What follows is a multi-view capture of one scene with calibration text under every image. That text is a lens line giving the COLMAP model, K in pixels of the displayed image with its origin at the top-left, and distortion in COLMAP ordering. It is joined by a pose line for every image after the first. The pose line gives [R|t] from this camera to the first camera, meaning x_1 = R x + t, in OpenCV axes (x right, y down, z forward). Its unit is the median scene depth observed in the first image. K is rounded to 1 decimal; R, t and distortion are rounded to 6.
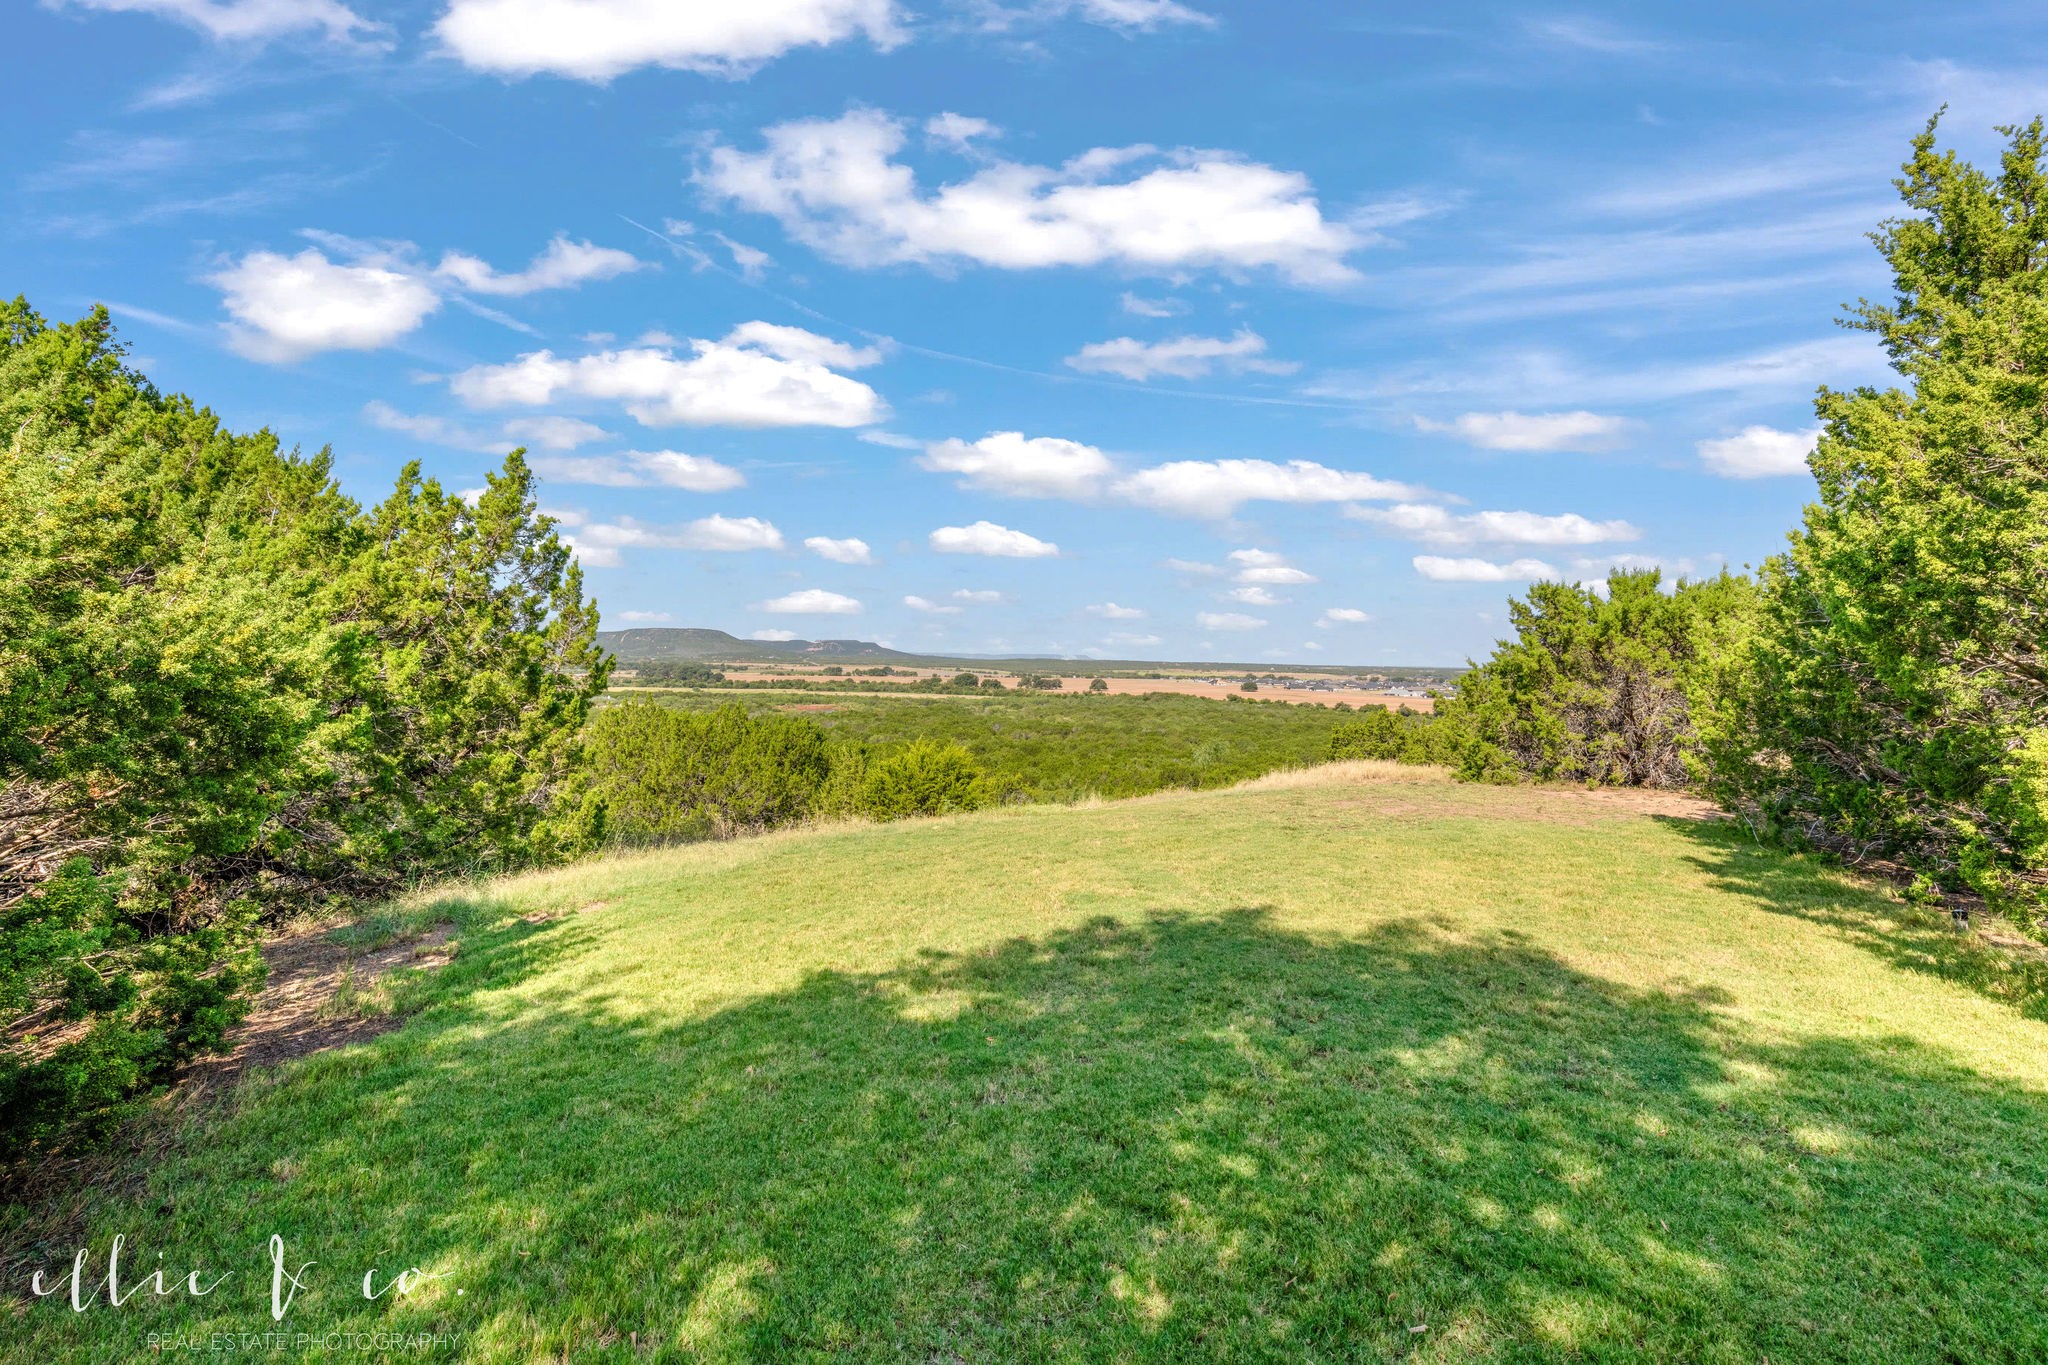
lens RADIAL K [[929.6, 0, 1030.8], [0, 929.6, 677.6], [0, 0, 1]] dist [0.003668, -0.000716]
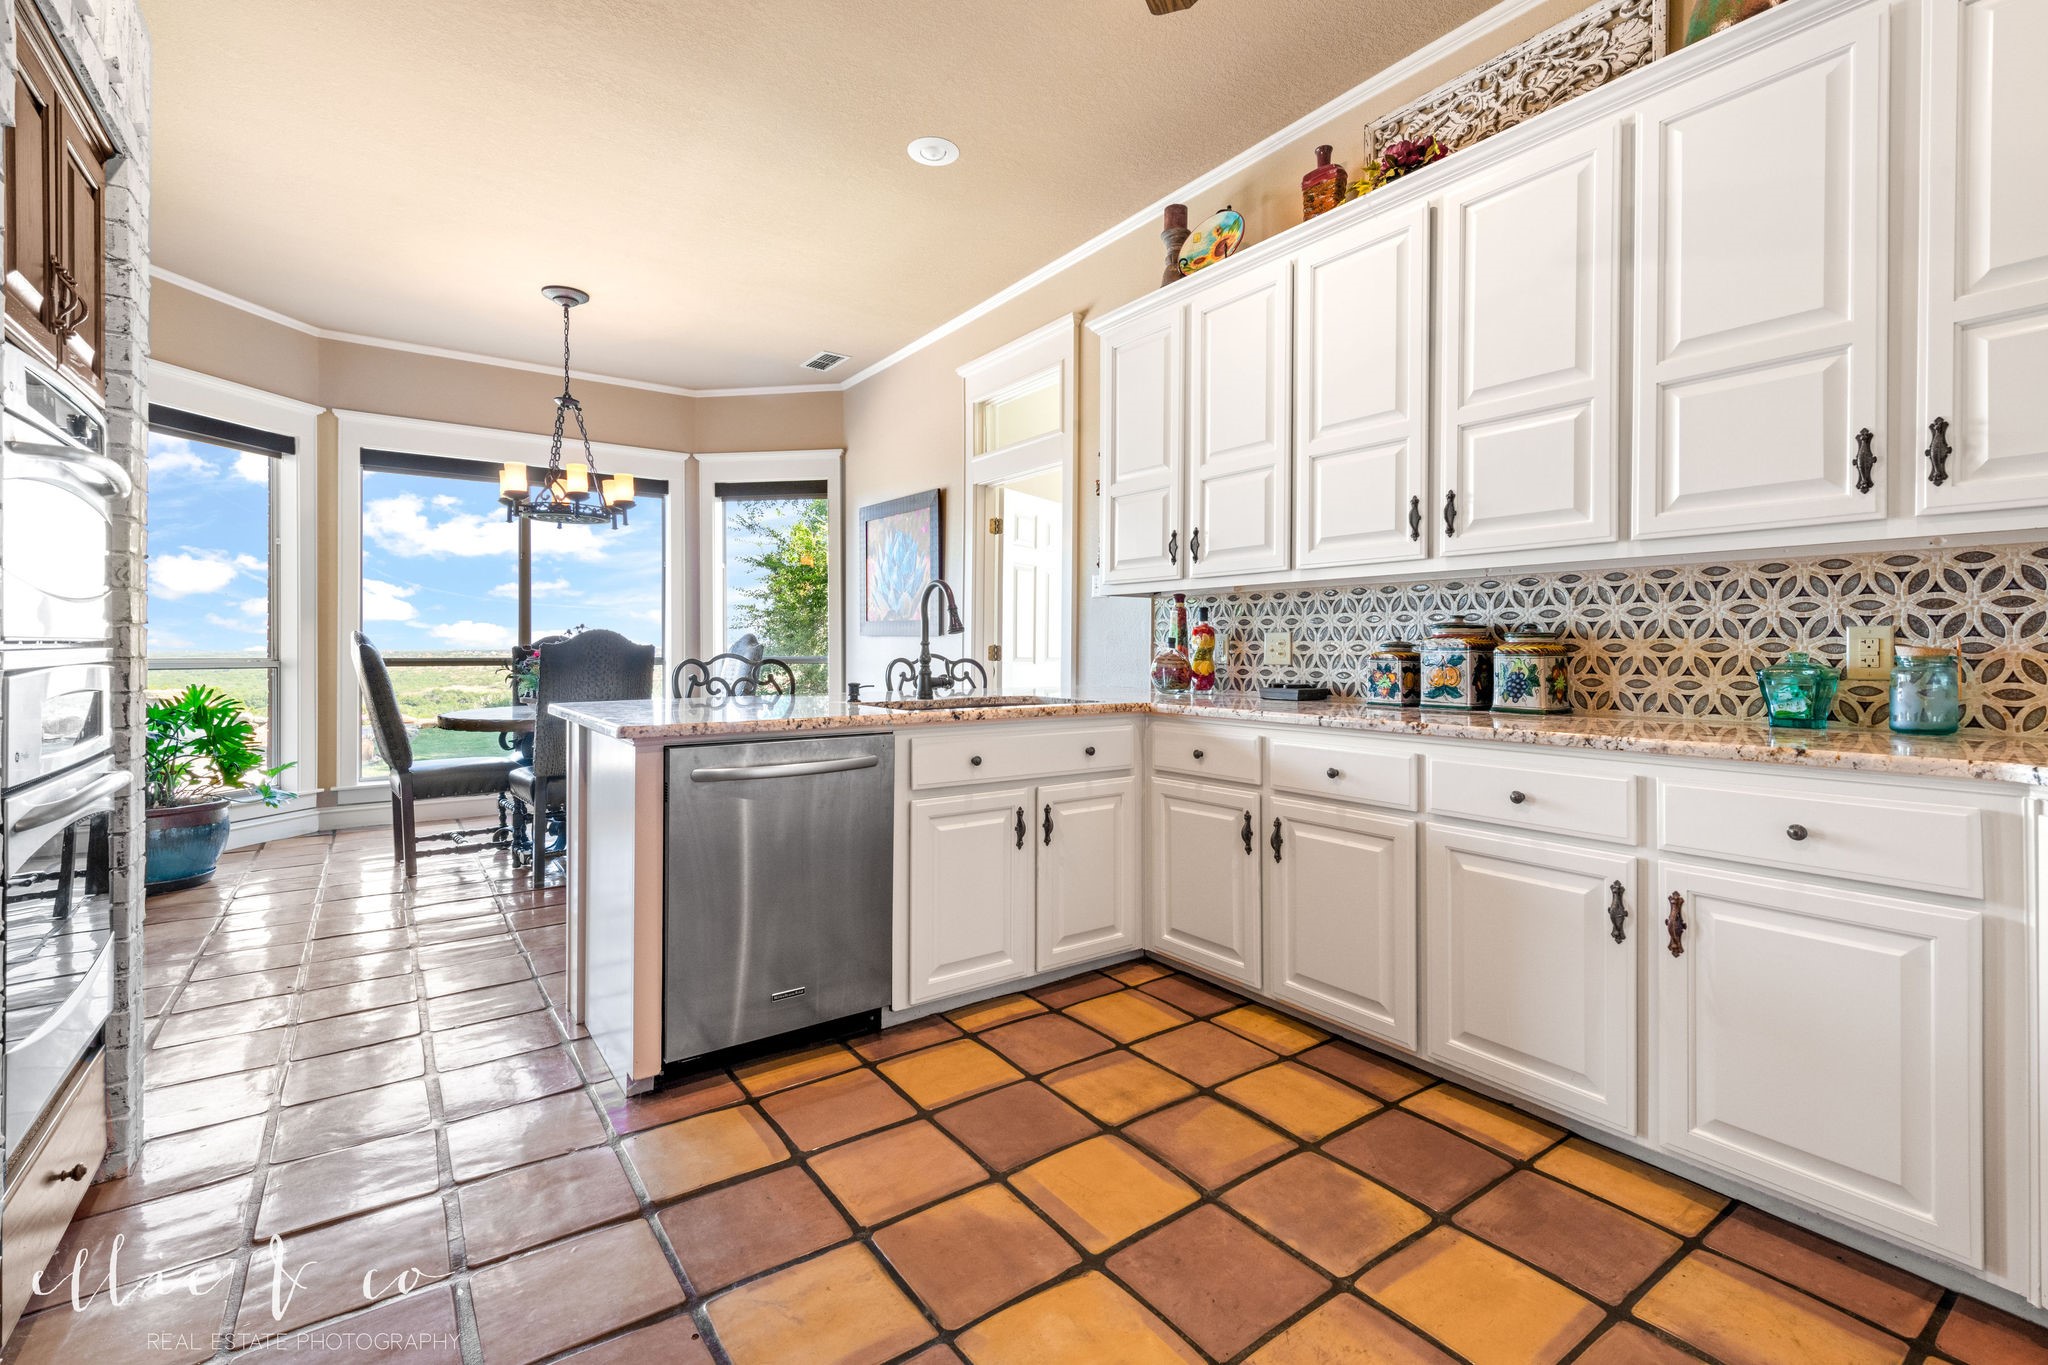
lens RADIAL K [[929.6, 0, 1050.3], [0, 929.6, 632.4], [0, 0, 1]] dist [0.003668, -0.000716]
pose [[0.999753, -0.021155, 0.006849, 1.521262], [0.021368, 0.999241, -0.032581, -0.119837], [-0.006154, 0.032720, 0.999446, -1.498652]]
